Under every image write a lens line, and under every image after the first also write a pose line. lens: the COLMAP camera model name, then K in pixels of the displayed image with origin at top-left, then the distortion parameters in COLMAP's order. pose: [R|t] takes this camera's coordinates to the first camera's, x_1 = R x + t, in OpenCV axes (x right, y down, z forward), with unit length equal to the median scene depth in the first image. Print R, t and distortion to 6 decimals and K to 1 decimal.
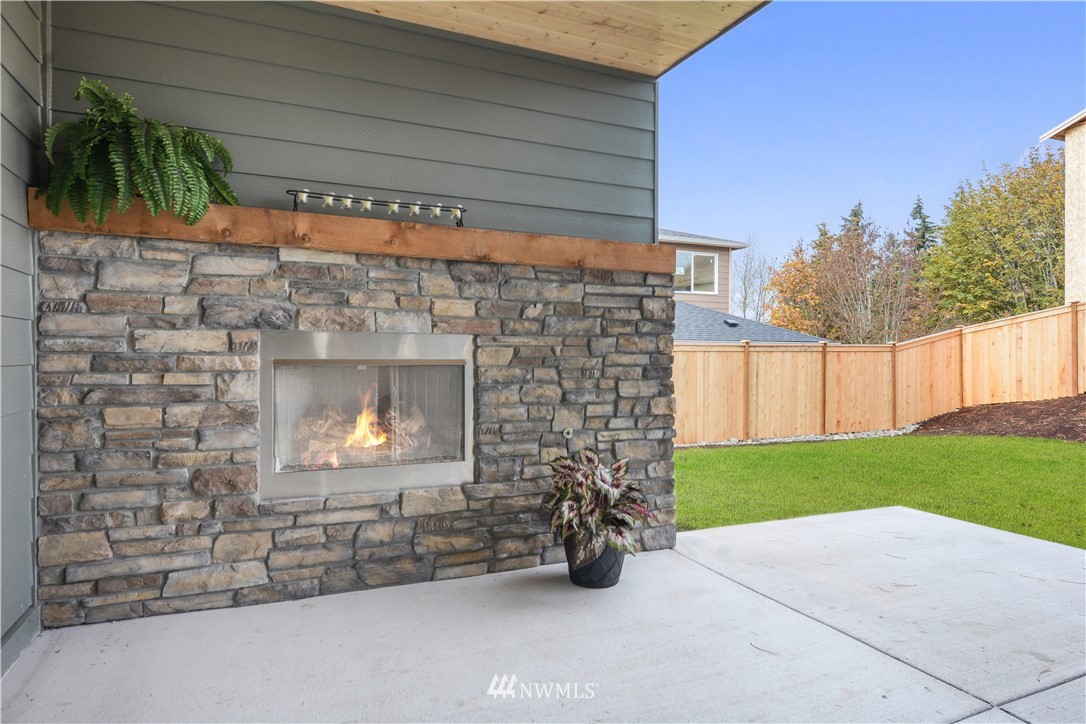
lens RADIAL K [[625.5, 0, 545.5], [0, 625.5, 359.6], [0, 0, 1]] dist [-0.008101, -0.002098]
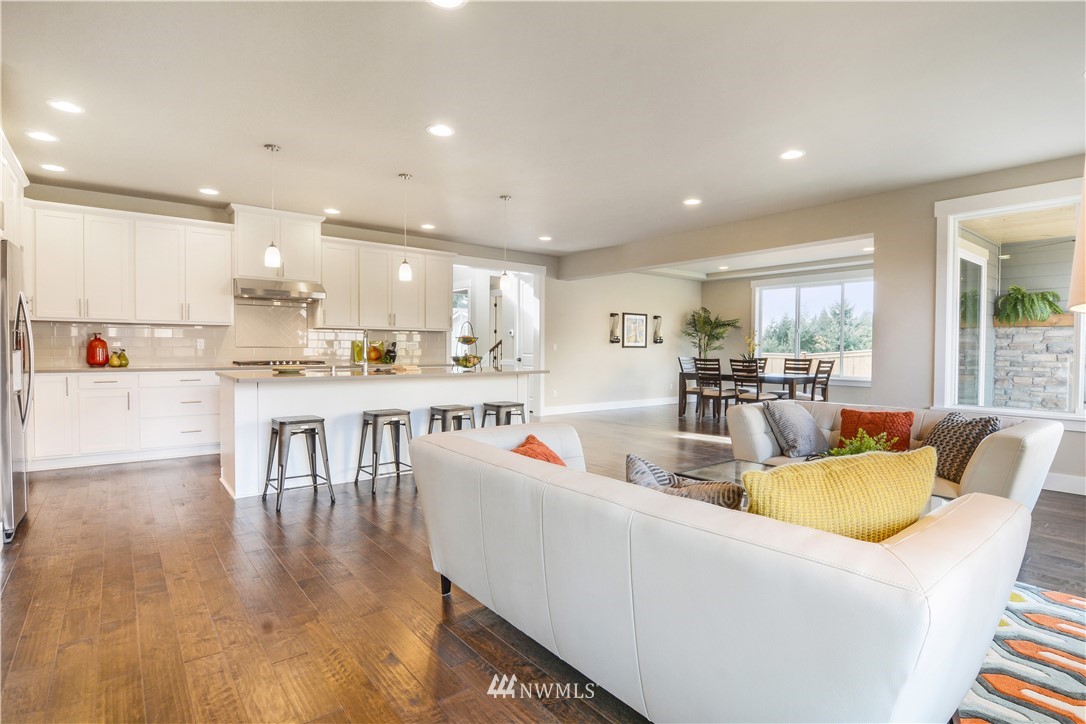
lens RADIAL K [[542.9, 0, 546.7], [0, 542.9, 362.9], [0, 0, 1]] dist [0.002467, -0.018073]
pose [[0.250474, 0.018410, -0.967948, 1.171922], [-0.014945, 0.999774, 0.015148, -0.005320], [0.968008, 0.010671, 0.250692, -1.727096]]
